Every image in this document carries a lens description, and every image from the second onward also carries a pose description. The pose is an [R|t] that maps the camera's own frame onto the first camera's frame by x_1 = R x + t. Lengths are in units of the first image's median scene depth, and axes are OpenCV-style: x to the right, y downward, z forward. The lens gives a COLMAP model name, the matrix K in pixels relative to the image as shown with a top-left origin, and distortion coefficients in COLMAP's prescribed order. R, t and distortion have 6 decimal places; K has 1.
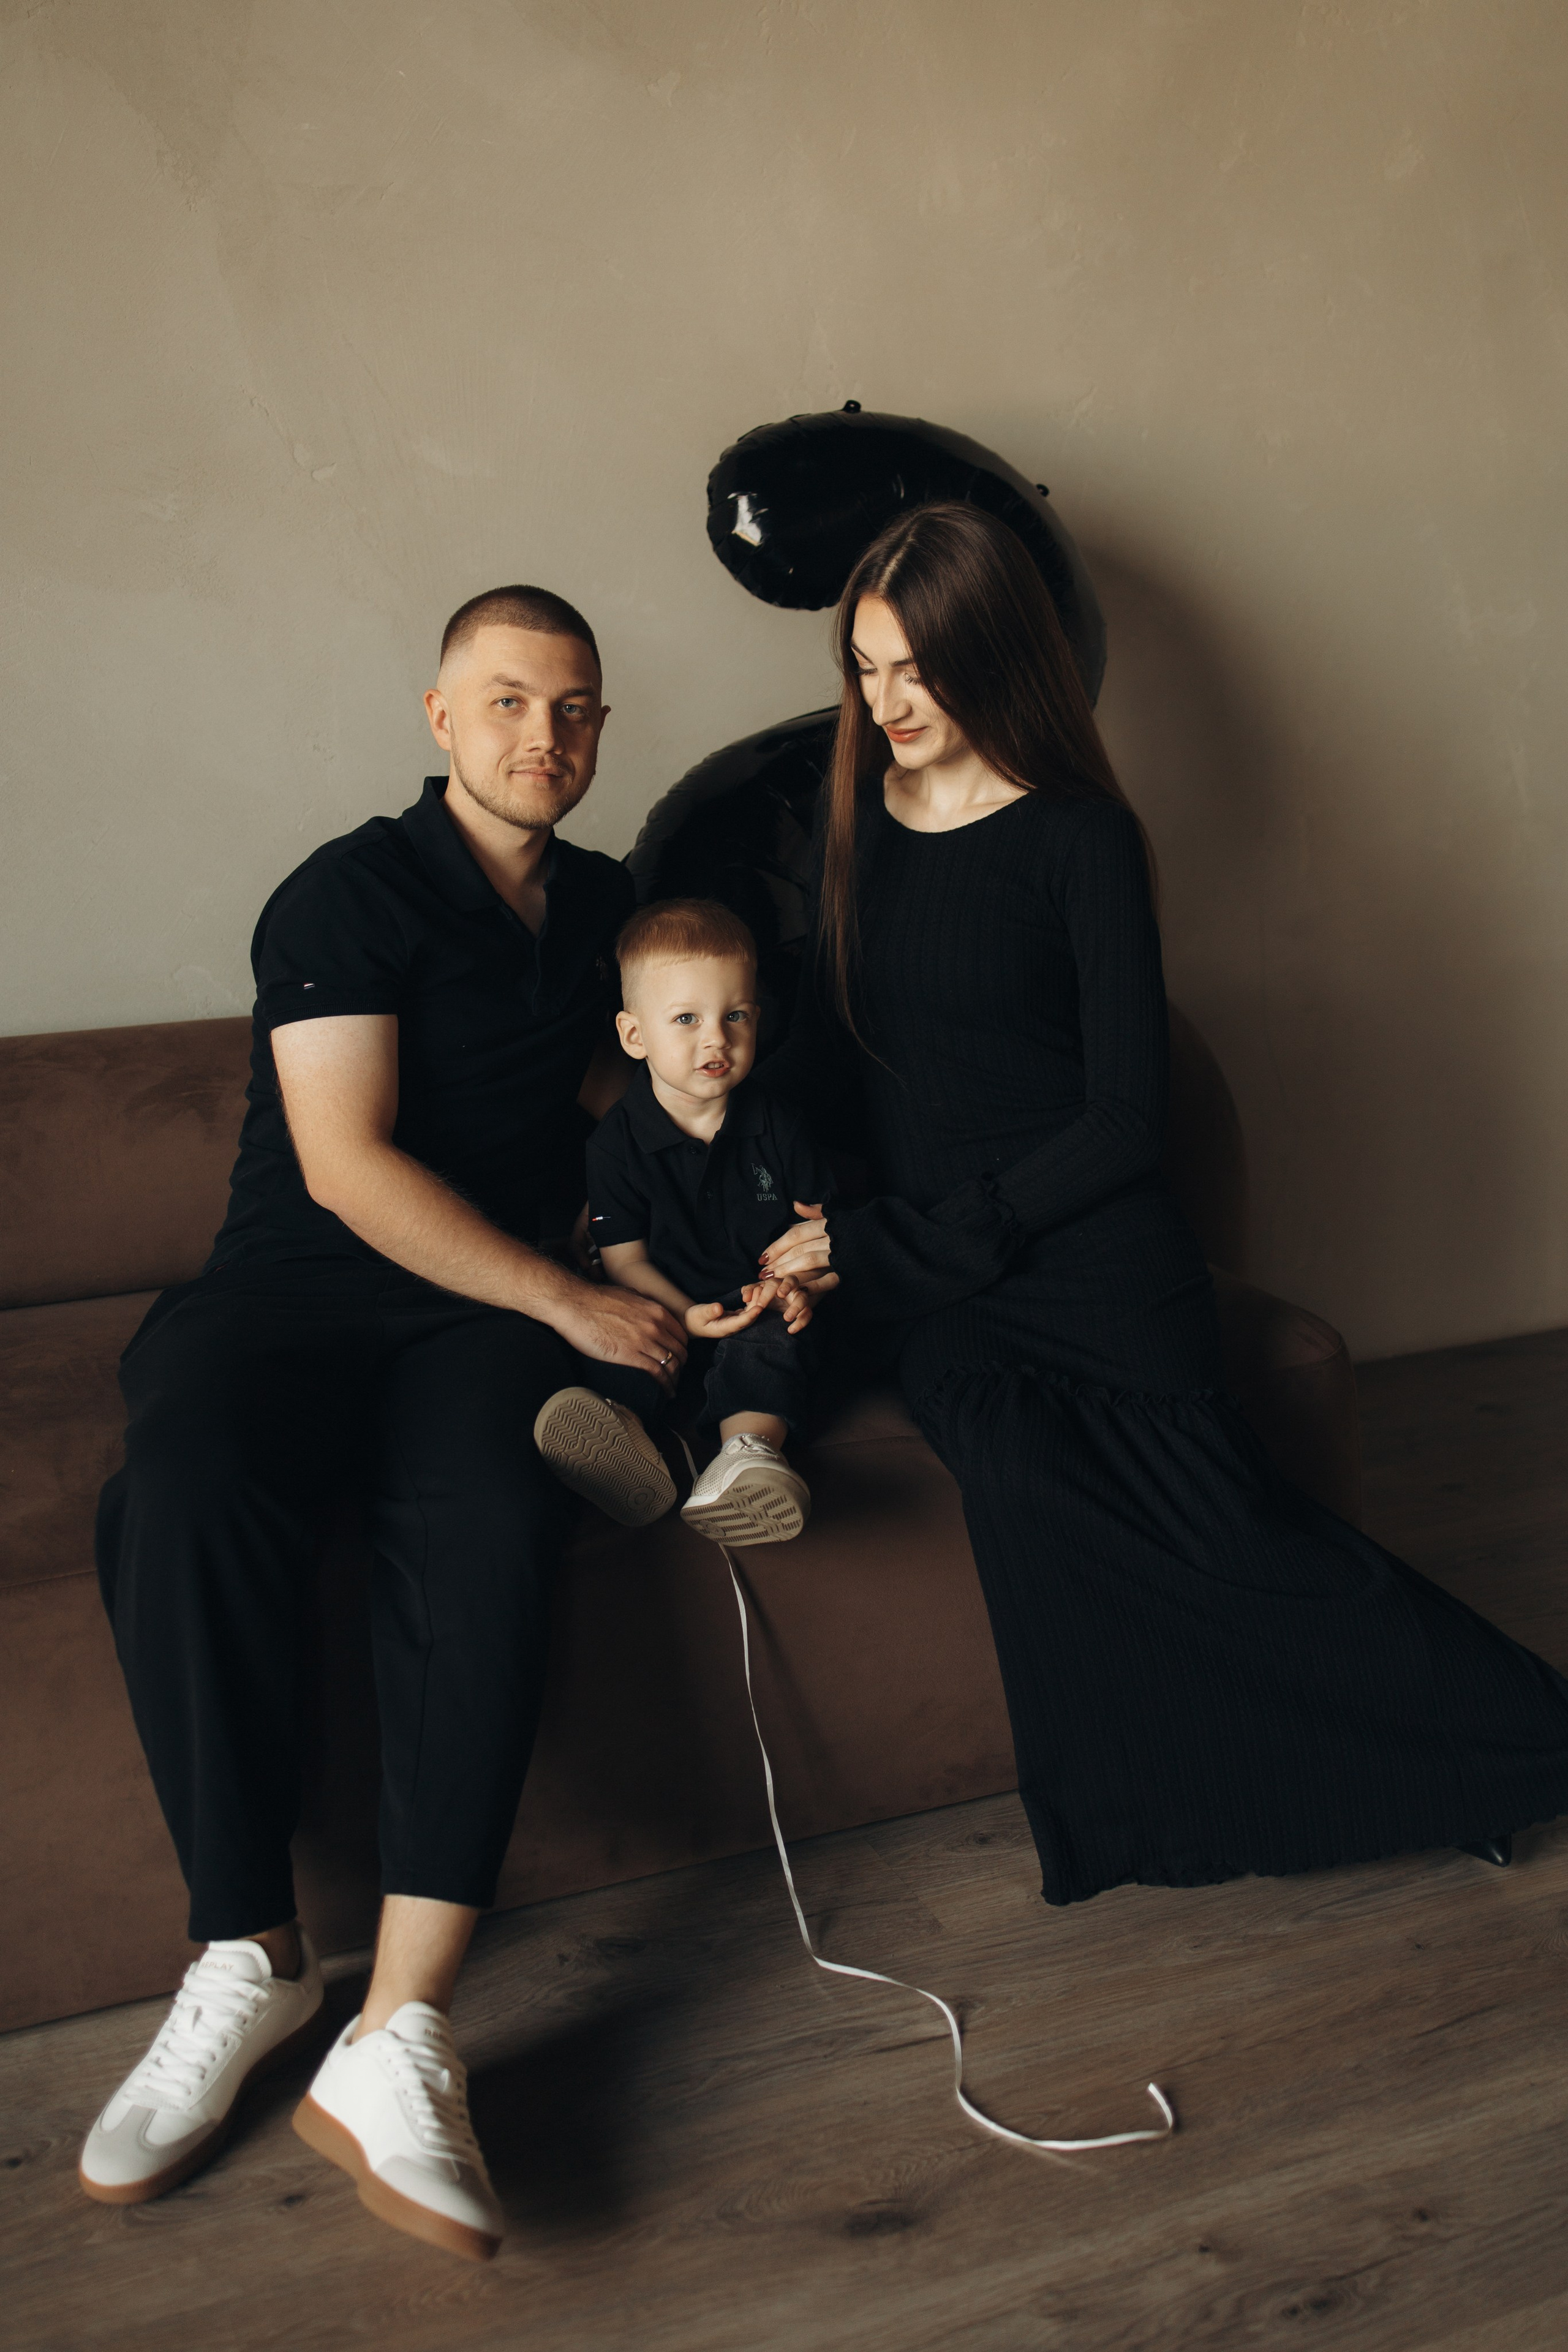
lens RADIAL K [[2160.8, 0, 738.3], [0, 2160.8, 1184.6], [0, 0, 1]] dist [0.009024, 0.003796]
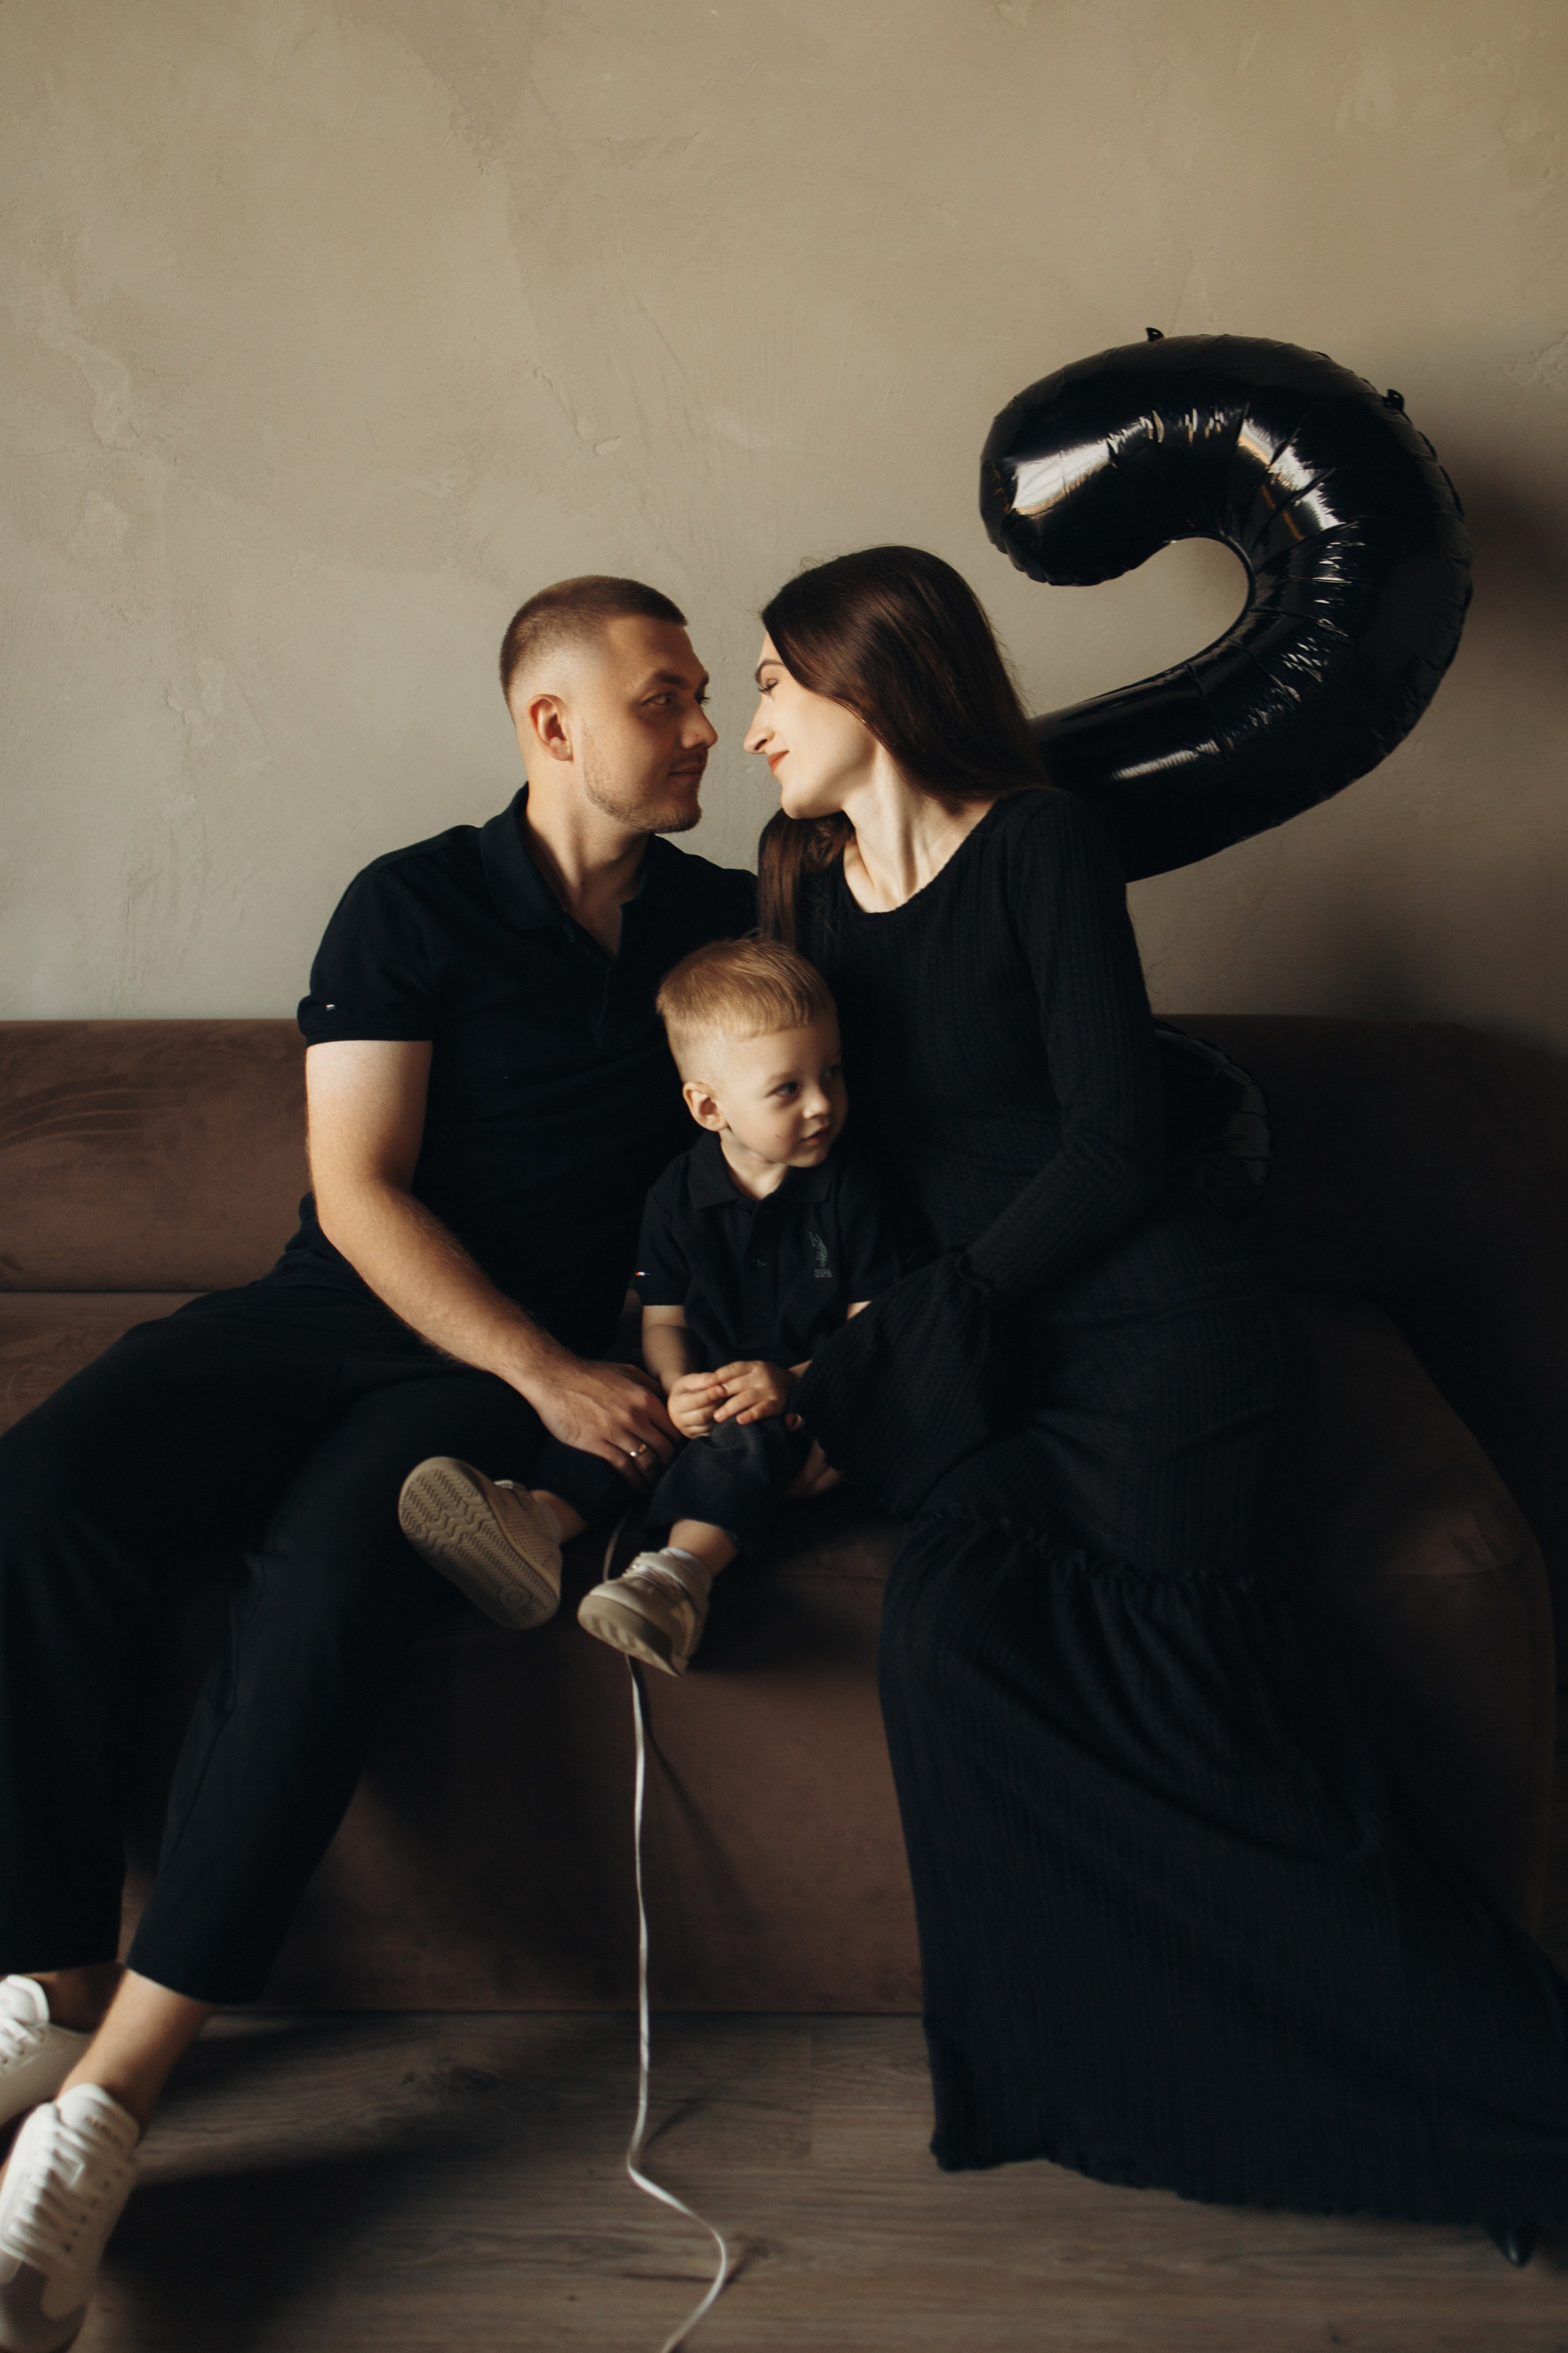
lens RADIAL K [[2335.7, 0, 784.0], [0, 2335.7, 1176.5], [0, 0, 1]] dist [-0.001463, -0.001948]
pose [[0.923160, 0.113959, -0.367137, 0.376808], [-0.110688, 0.993401, 0.030028, -0.070596], [0.368137, 0.012917, 0.929682, 0.121147]]
